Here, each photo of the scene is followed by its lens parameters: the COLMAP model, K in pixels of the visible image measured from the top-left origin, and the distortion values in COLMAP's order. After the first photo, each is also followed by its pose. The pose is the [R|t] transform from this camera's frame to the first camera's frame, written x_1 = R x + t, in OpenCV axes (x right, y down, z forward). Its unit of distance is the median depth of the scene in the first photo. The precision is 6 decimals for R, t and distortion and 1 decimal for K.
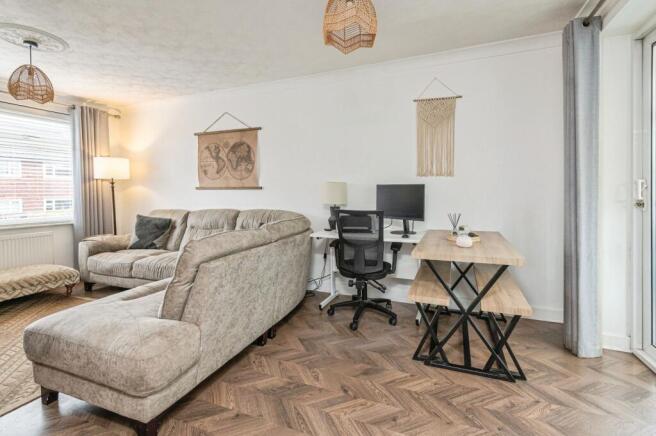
lens RADIAL K [[304.9, 0, 329.3], [0, 304.9, 202.9], [0, 0, 1]] dist [0.025913, -0.013619]
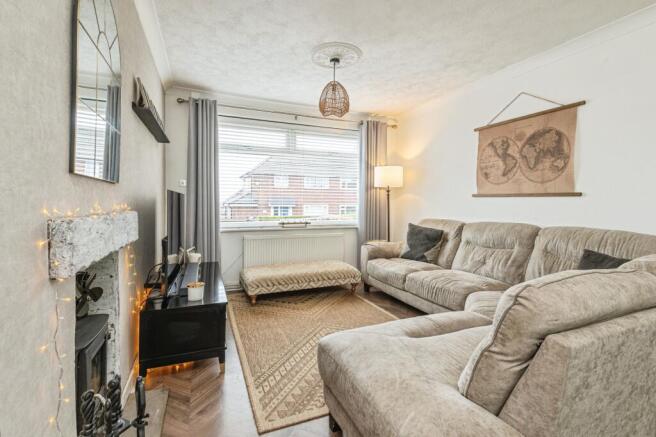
lens RADIAL K [[304.9, 0, 329.3], [0, 304.9, 203.4], [0, 0, 1]] dist [0.025913, -0.013619]
pose [[0.709239, 0.014683, -0.704815, -0.134880], [-0.033898, 0.999337, -0.013293, -0.002625], [0.704152, 0.033320, 0.709267, 0.150129]]
